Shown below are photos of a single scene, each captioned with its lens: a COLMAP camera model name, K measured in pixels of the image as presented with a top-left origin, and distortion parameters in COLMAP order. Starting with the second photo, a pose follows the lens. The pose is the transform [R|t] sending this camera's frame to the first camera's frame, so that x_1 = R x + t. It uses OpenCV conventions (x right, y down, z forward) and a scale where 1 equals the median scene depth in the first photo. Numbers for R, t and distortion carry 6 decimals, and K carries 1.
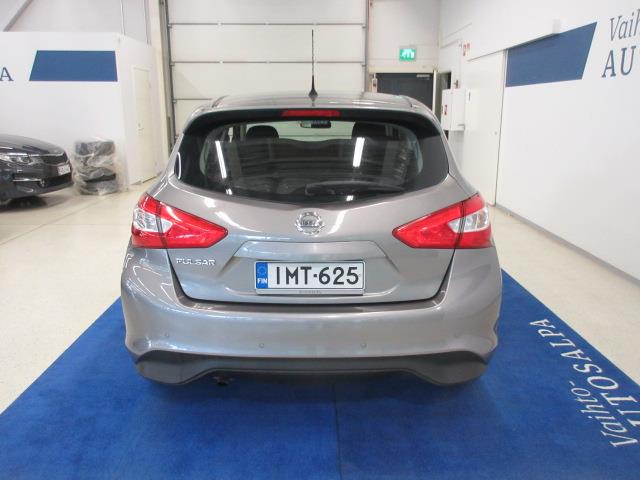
lens RADIAL K [[560.1, 0, 318.4], [0, 560.1, 242.8], [0, 0, 1]] dist [0.026715, -0.018388]
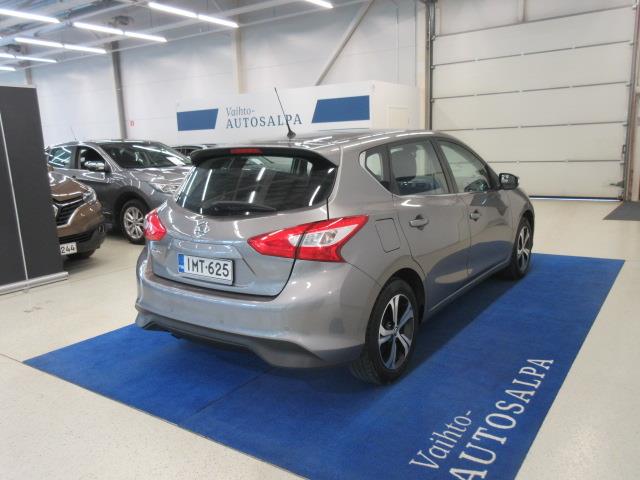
lens RADIAL K [[524.5, 0, 318.7], [0, 524.5, 238.1], [0, 0, 1]] dist [0.040443, -0.022670]
pose [[0.815231, 0.077011, -0.573992, 0.826389], [-0.102033, 0.994715, -0.011456, -0.023420], [0.570076, 0.067905, 0.818781, 0.066664]]
